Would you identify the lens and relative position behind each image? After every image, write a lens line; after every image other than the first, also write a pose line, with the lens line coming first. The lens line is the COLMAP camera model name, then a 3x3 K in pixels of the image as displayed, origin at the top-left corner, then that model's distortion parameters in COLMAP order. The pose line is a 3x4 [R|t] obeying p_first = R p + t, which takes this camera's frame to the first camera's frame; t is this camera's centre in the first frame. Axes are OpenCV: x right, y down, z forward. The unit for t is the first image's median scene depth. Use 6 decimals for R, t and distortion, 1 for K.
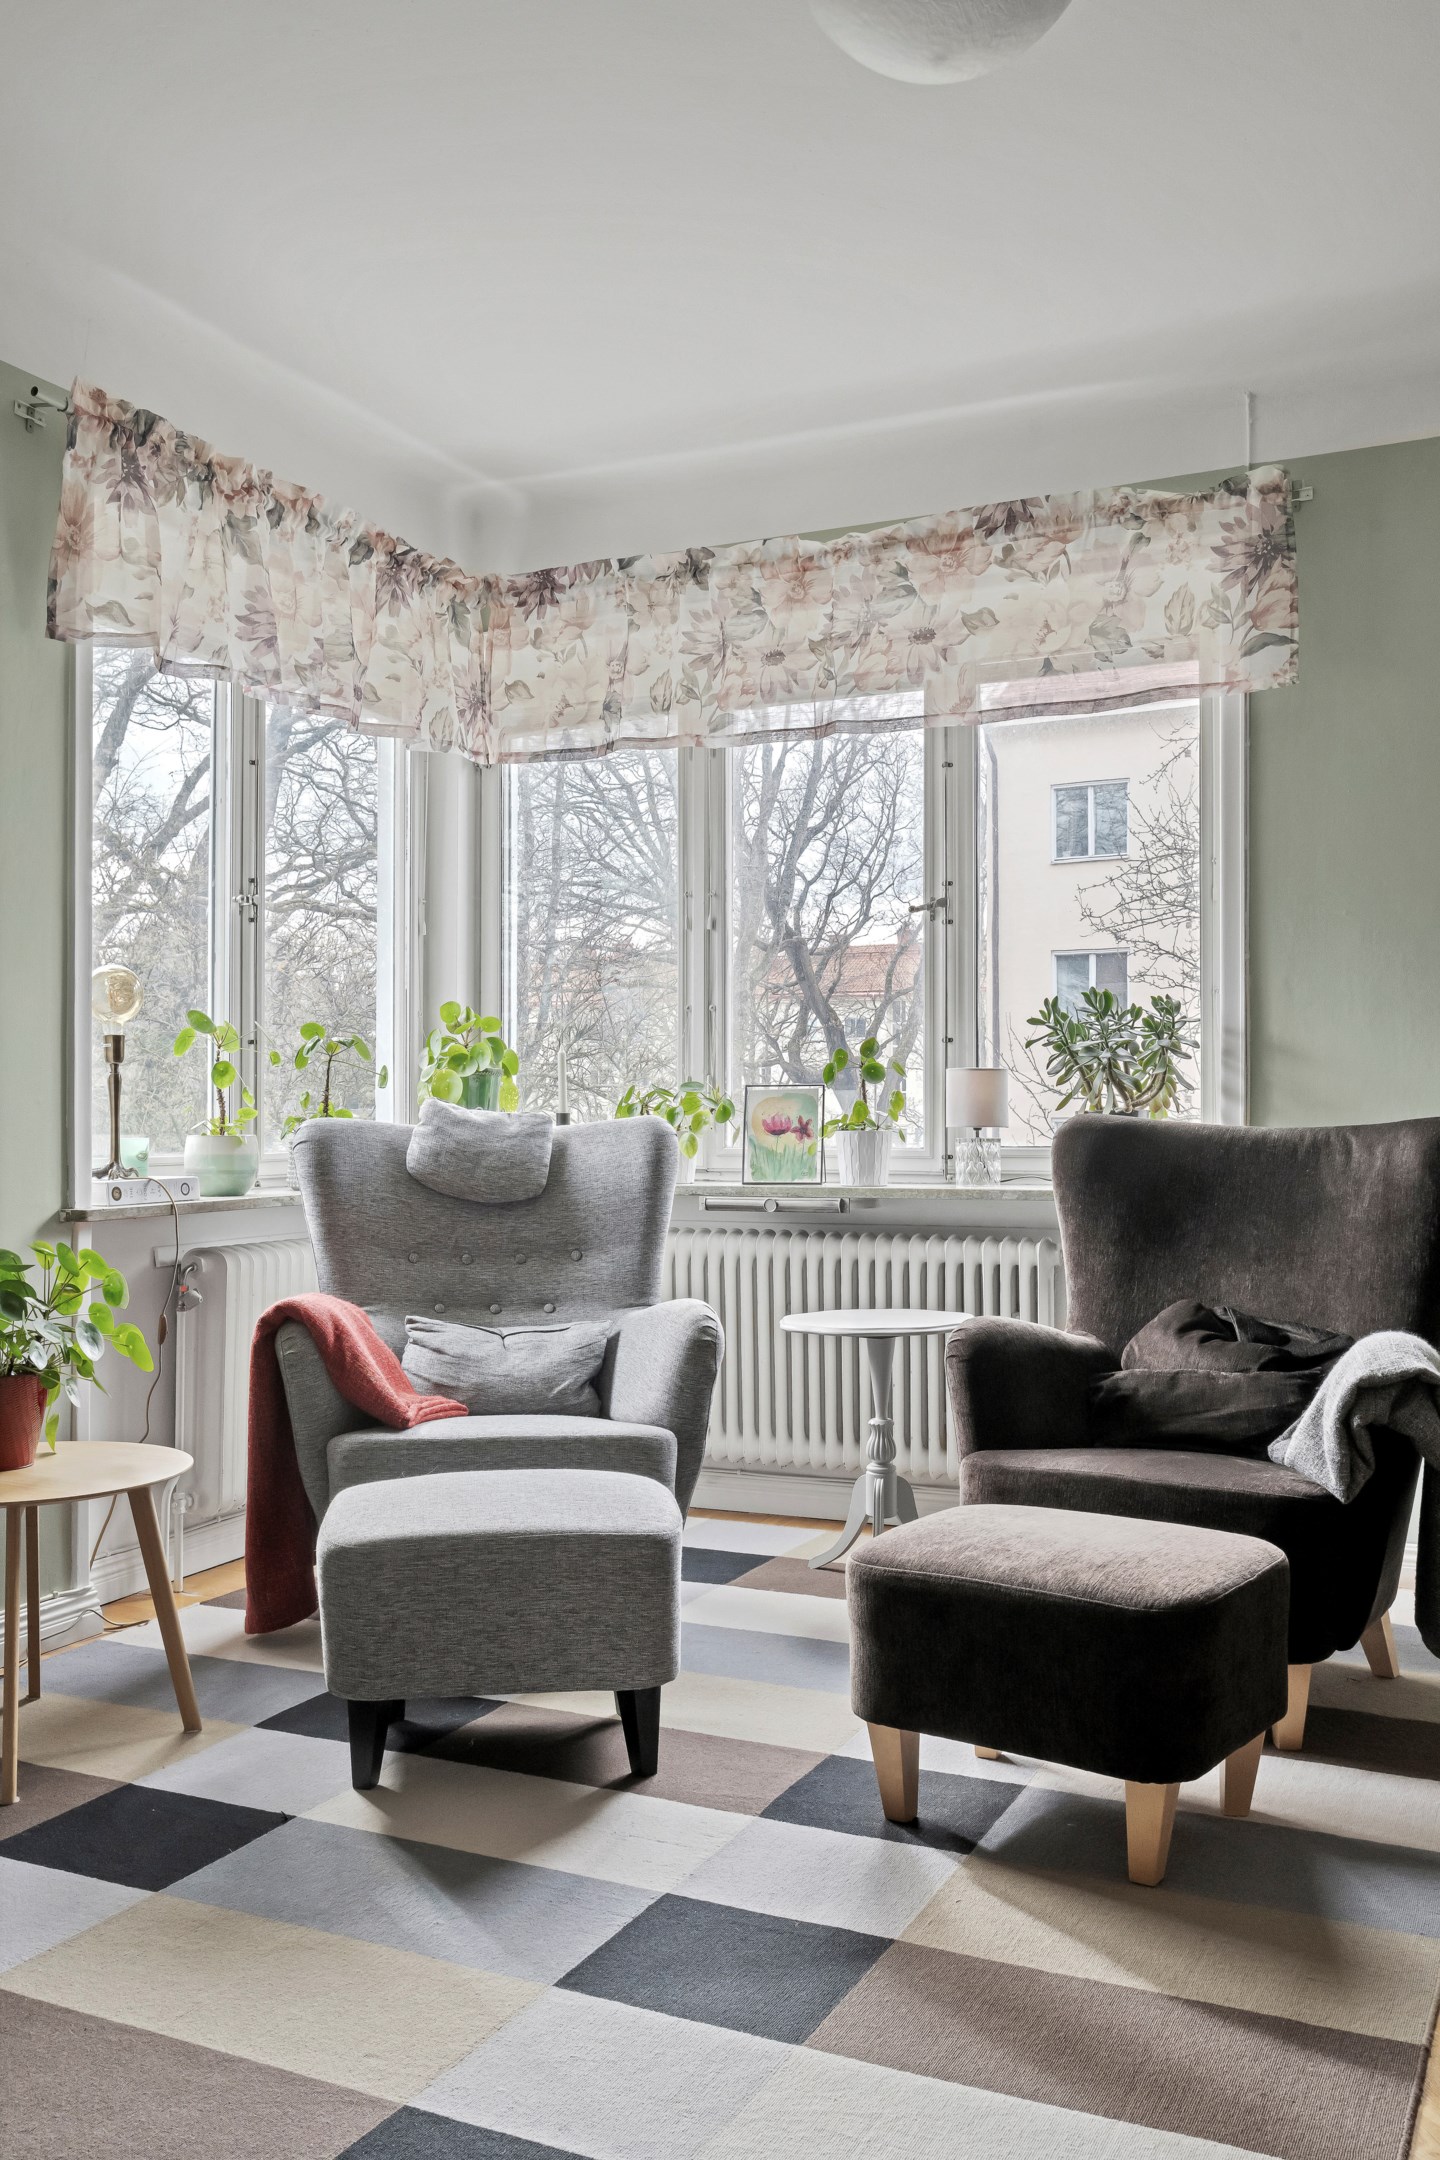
lens RADIAL K [[1870.6, 0, 726.1], [0, 1870.6, 1077.3], [0, 0, 1]] dist [-0.005960, -0.013943]
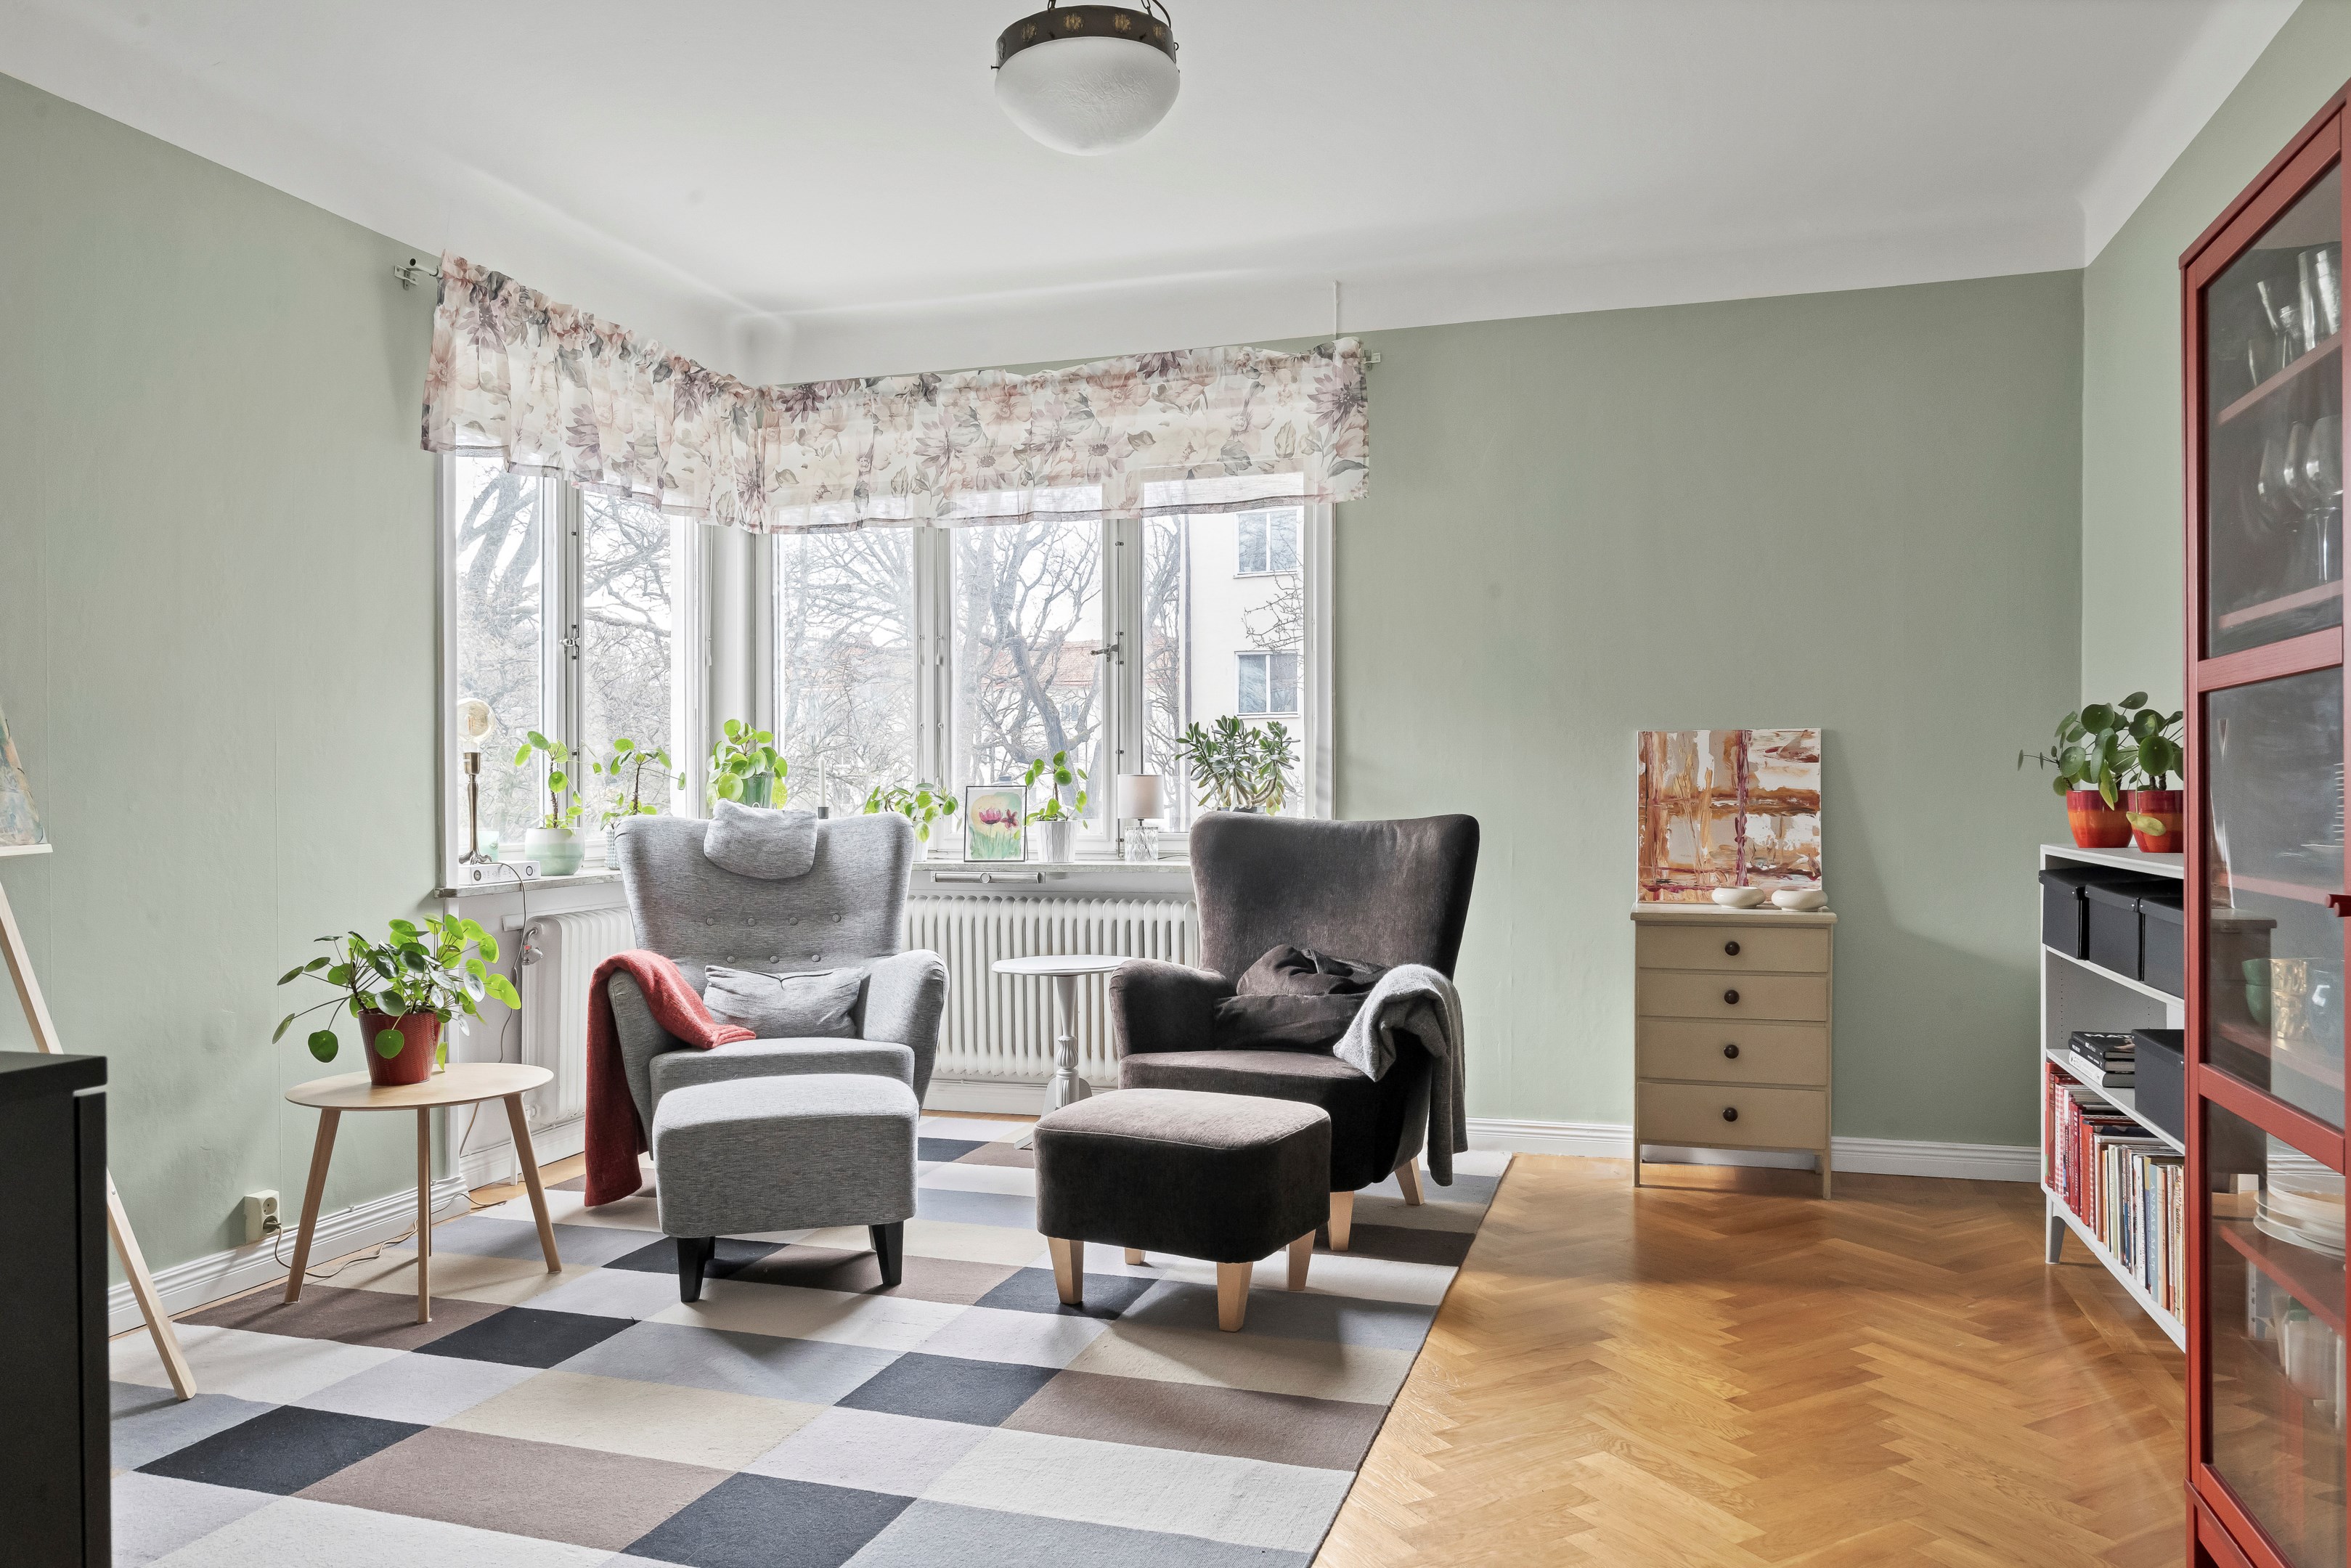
lens RADIAL K [[1627.0, 0, 1173.5], [0, 1627.0, 797.6], [0, 0, 1]] dist [-0.013019, 0.000225]
pose [[0.991195, -0.003012, 0.132372, 0.004372], [-0.000307, 0.999686, 0.025047, -0.020594], [-0.132406, -0.024867, 0.990884, -0.184199]]
